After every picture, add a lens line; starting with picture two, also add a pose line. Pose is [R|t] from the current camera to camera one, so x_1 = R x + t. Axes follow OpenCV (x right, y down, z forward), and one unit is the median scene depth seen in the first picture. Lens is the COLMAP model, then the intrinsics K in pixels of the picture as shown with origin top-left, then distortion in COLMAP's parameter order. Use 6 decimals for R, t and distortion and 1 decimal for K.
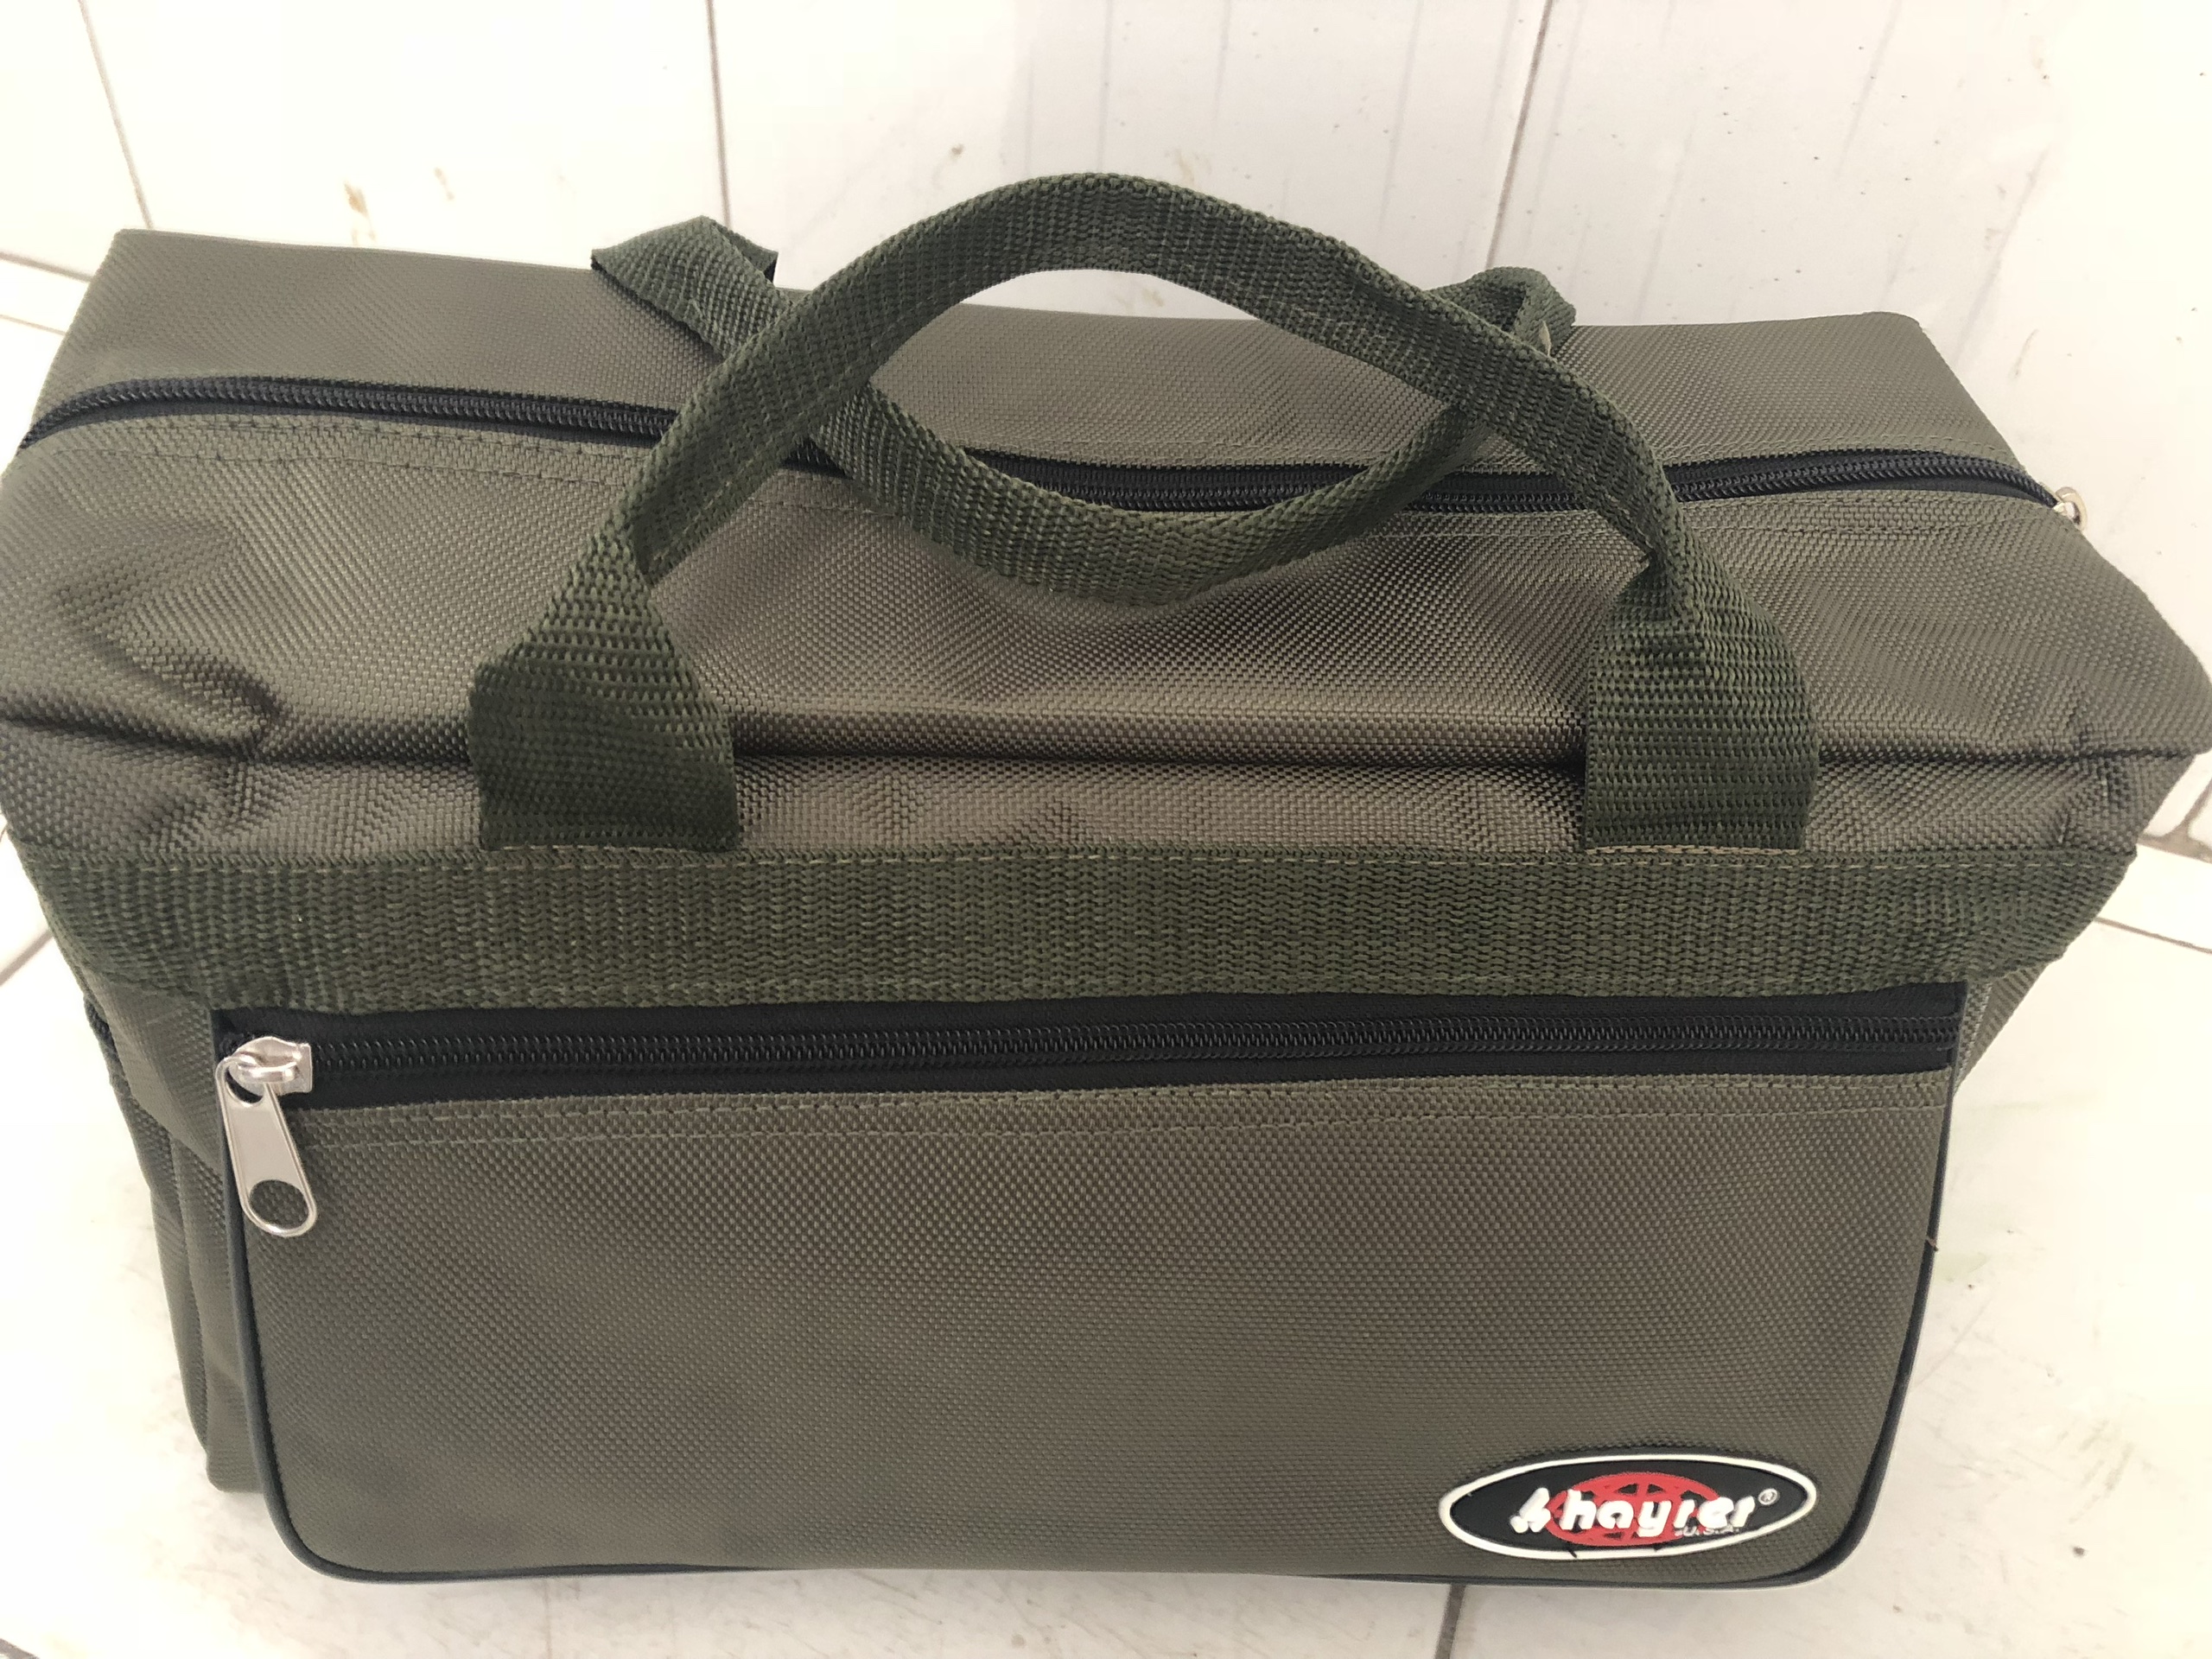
lens RADIAL K [[1787.0, 0, 1099.9], [0, 1787.0, 830.3], [0, 0, 1]] dist [0.038657, -0.008567]
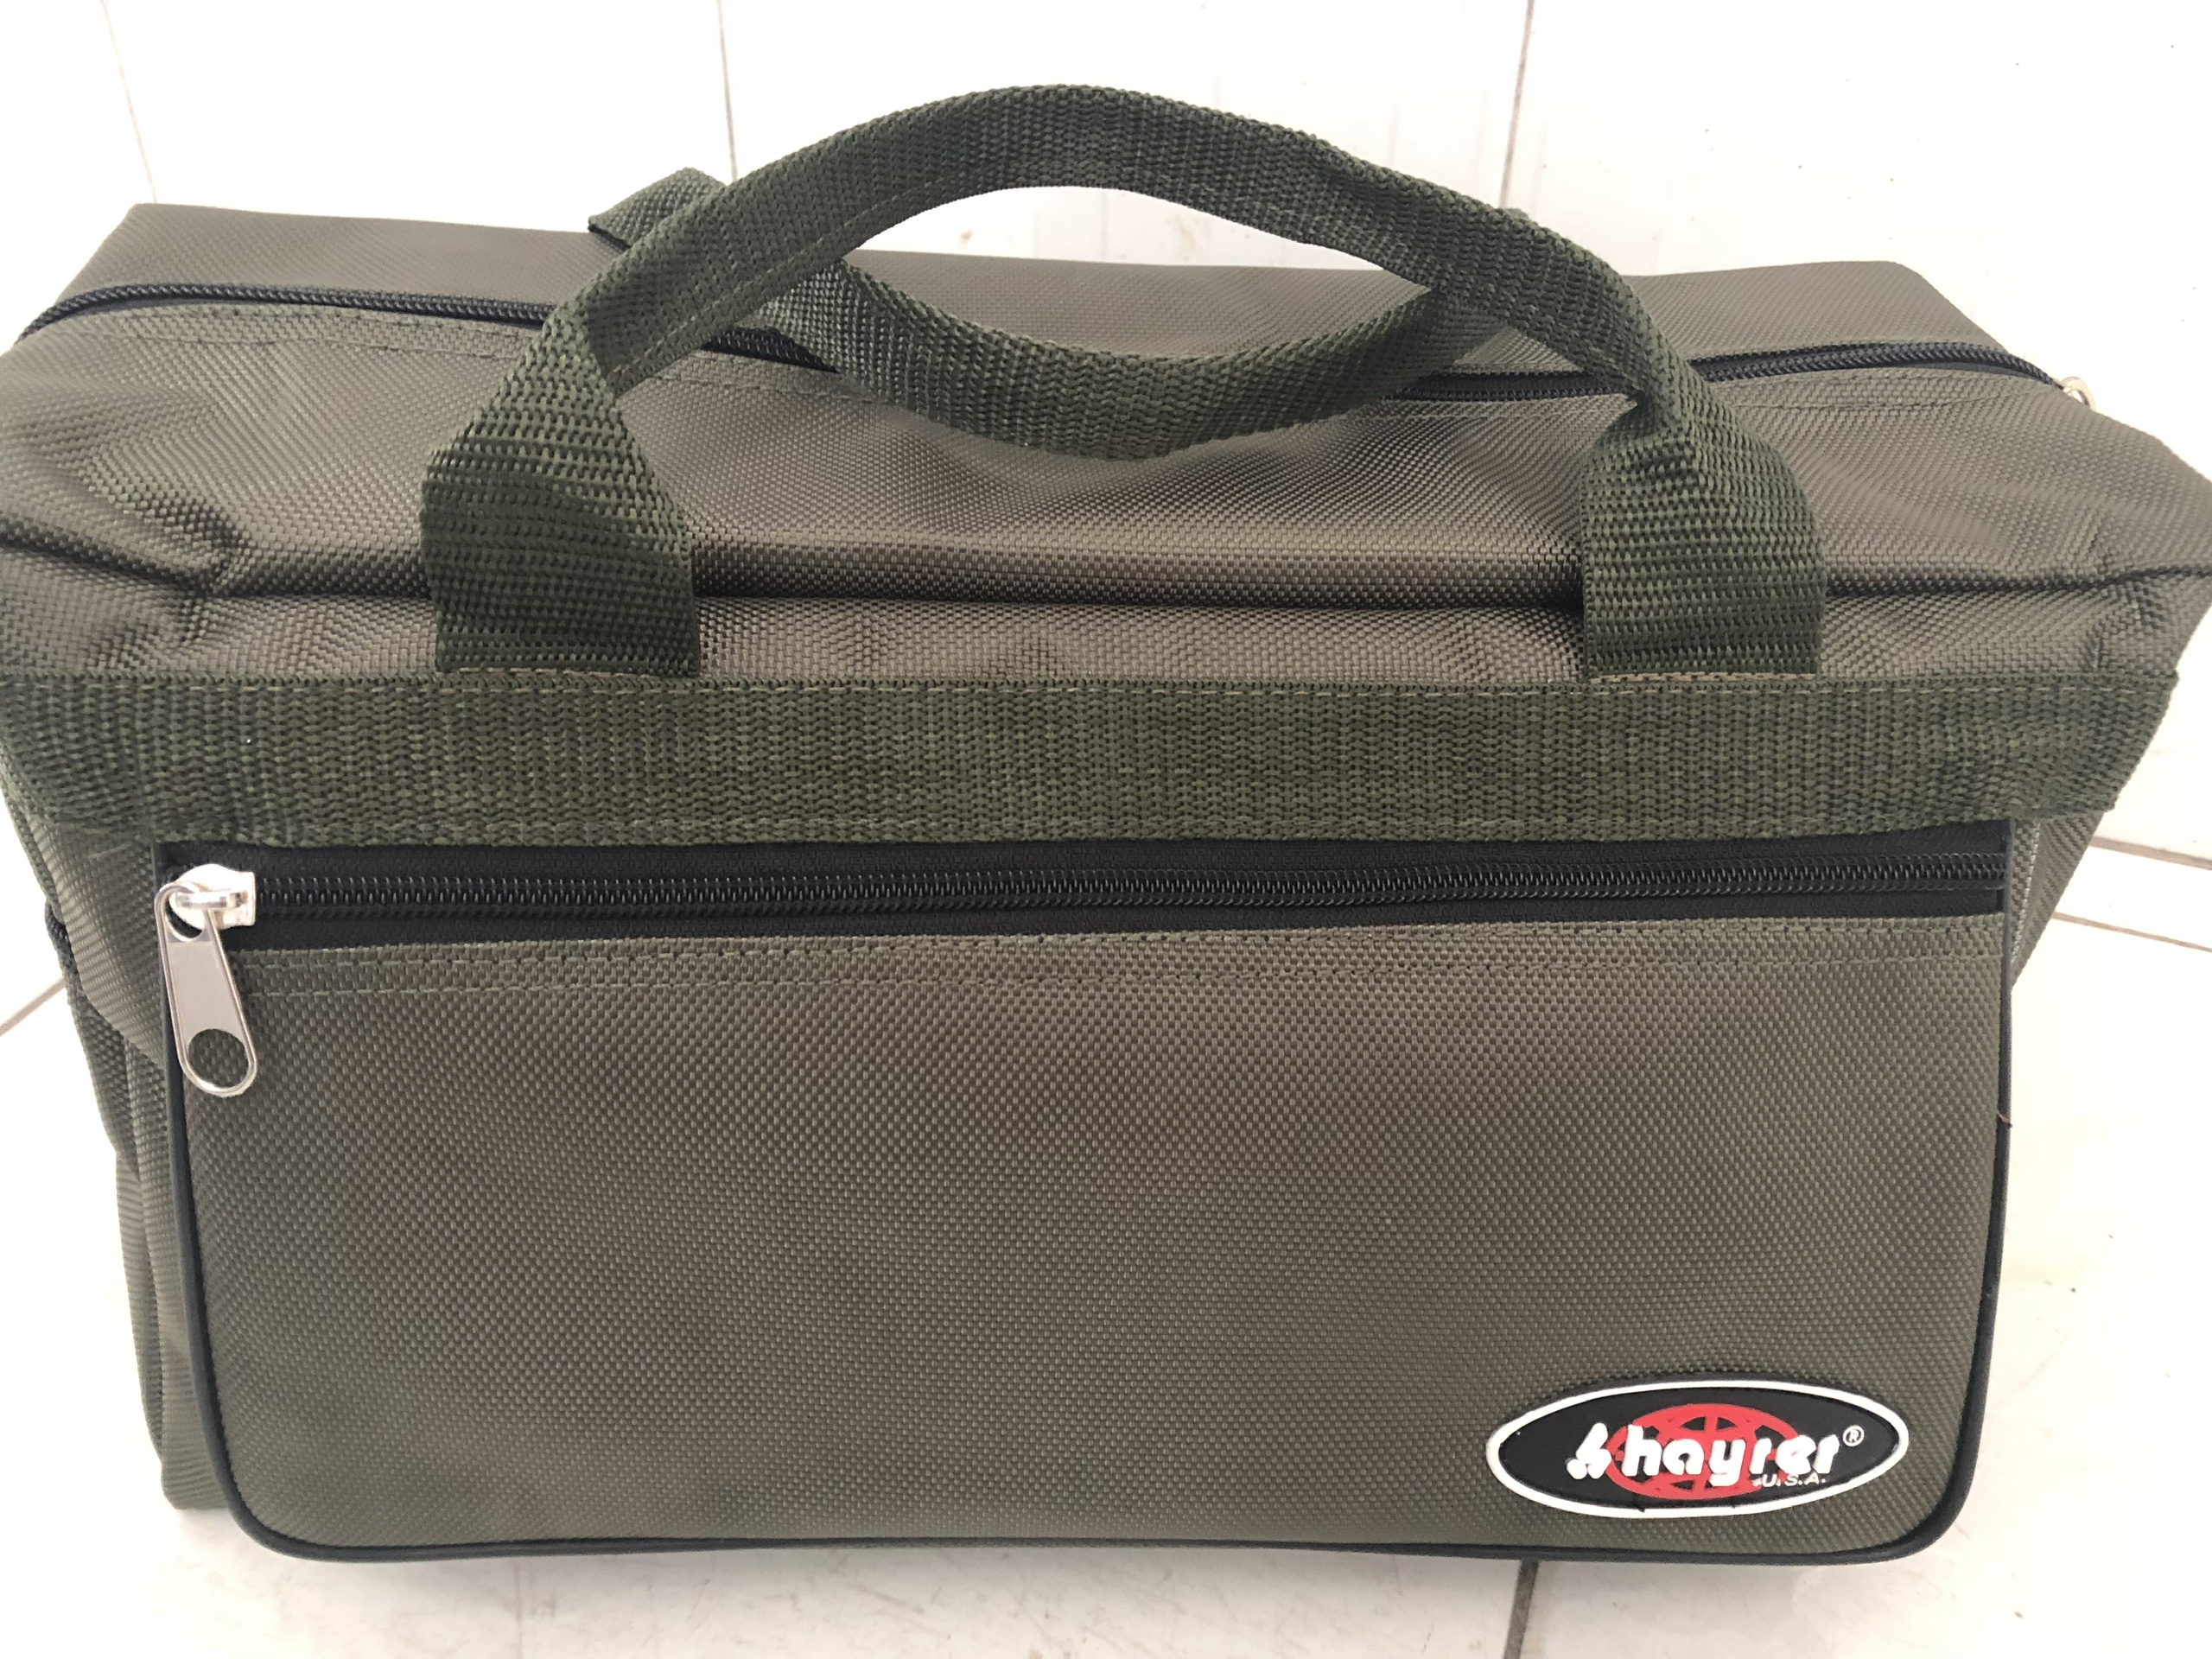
lens RADIAL K [[1793.9, 0, 1106.0], [0, 1793.9, 829.5], [0, 0, 1]] dist [0.033515, 0.001735]
pose [[0.999018, -0.032530, -0.030079, 0.040102], [0.027645, 0.988217, -0.150540, 0.230628], [0.034621, 0.149560, 0.988146, 0.055386]]
